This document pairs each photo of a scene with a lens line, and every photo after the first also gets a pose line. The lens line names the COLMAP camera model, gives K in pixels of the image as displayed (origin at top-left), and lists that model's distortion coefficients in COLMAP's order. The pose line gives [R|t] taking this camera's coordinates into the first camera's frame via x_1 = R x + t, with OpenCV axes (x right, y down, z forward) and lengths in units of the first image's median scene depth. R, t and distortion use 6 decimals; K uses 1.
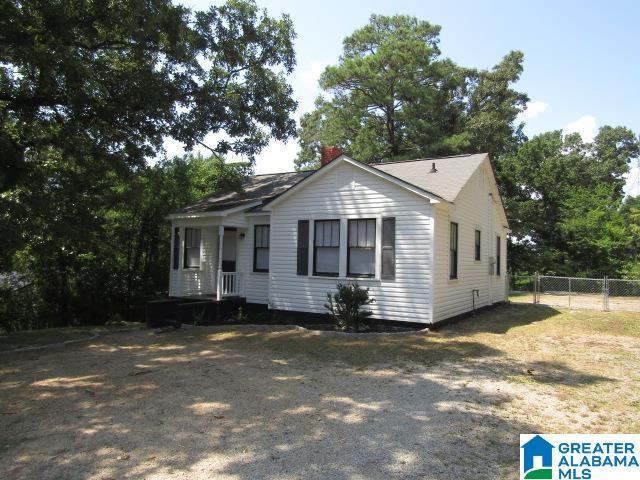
lens RADIAL K [[460.6, 0, 327.9], [0, 460.6, 240.6], [0, 0, 1]] dist [-0.004963, 0.006545]
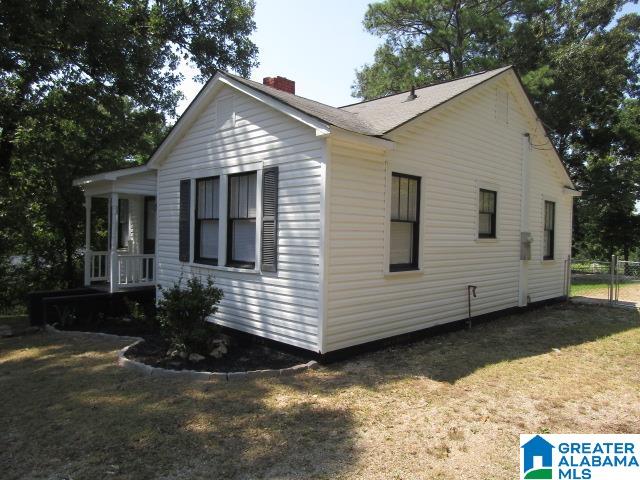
lens RADIAL K [[460.6, 0, 326.4], [0, 460.6, 240.5], [0, 0, 1]] dist [-0.004963, 0.006545]
pose [[0.970390, -0.002009, -0.241534, 0.308007], [0.014982, 0.998541, 0.051887, 0.012105], [0.241078, -0.053970, 0.969004, 0.393002]]
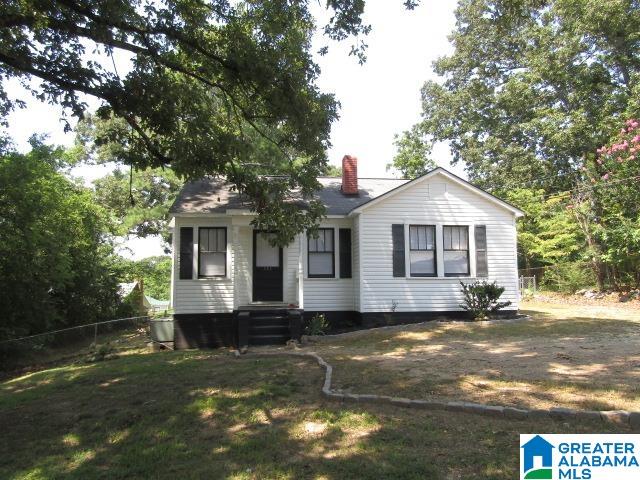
lens RADIAL K [[460.6, 0, 322.1], [0, 460.6, 239.0], [0, 0, 1]] dist [-0.004963, 0.006545]
pose [[0.777972, 0.032078, 0.627480, -0.842544], [-0.002385, 0.998839, -0.048105, 0.039463], [-0.628294, 0.035928, 0.777146, 0.292916]]
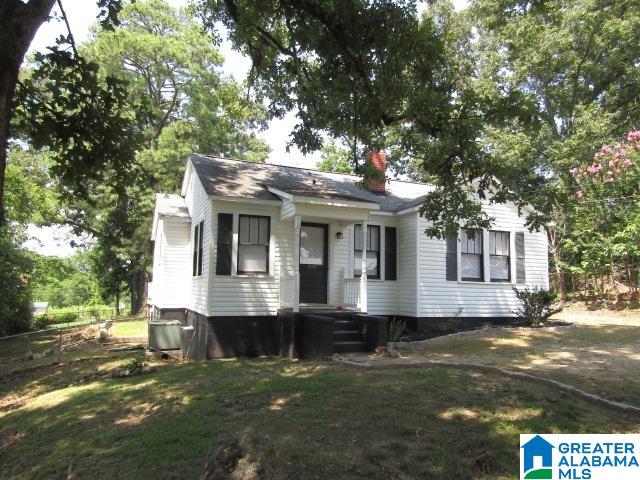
lens RADIAL K [[460.6, 0, 323.1], [0, 460.6, 240.9], [0, 0, 1]] dist [-0.004963, 0.006545]
pose [[0.588649, 0.075100, 0.804893, -1.023366], [-0.042661, 0.997174, -0.061841, 0.062266], [-0.807262, 0.002065, 0.590189, 0.629622]]
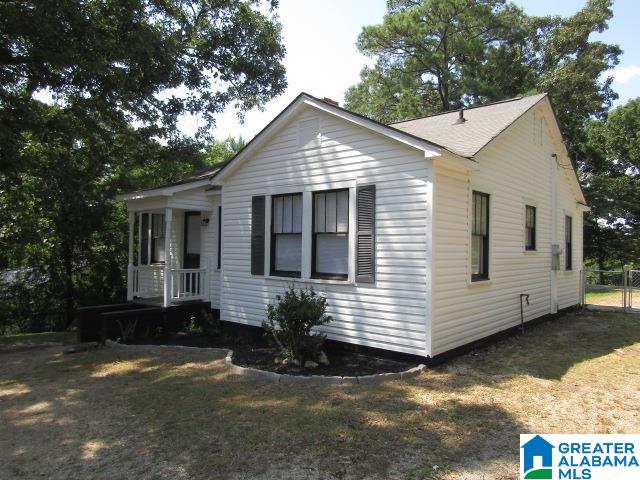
lens RADIAL K [[460.6, 0, 326.0], [0, 460.6, 240.5], [0, 0, 1]] dist [-0.004963, 0.006545]
pose [[0.986368, -0.014308, -0.163928, 0.161204], [0.018217, 0.999584, 0.022366, 0.009169], [0.163540, -0.025048, 0.986219, 0.324056]]
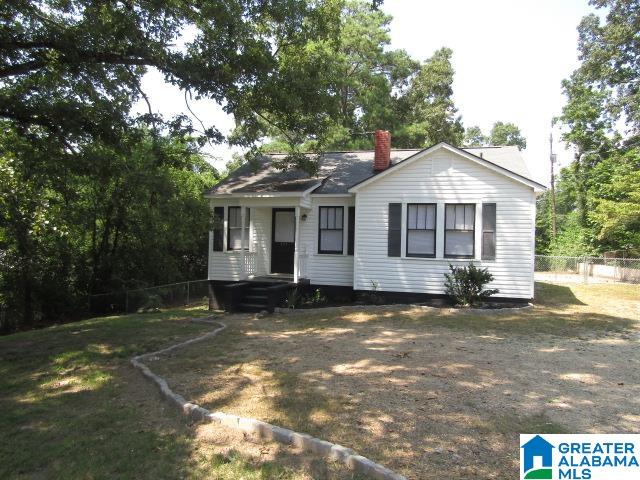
lens RADIAL K [[460.6, 0, 325.4], [0, 460.6, 238.0], [0, 0, 1]] dist [-0.004963, 0.006545]
pose [[0.964120, 0.001928, 0.265458, -0.475586], [-0.012217, 0.999236, 0.037114, -0.003271], [-0.265184, -0.039026, 0.963408, 0.044532]]
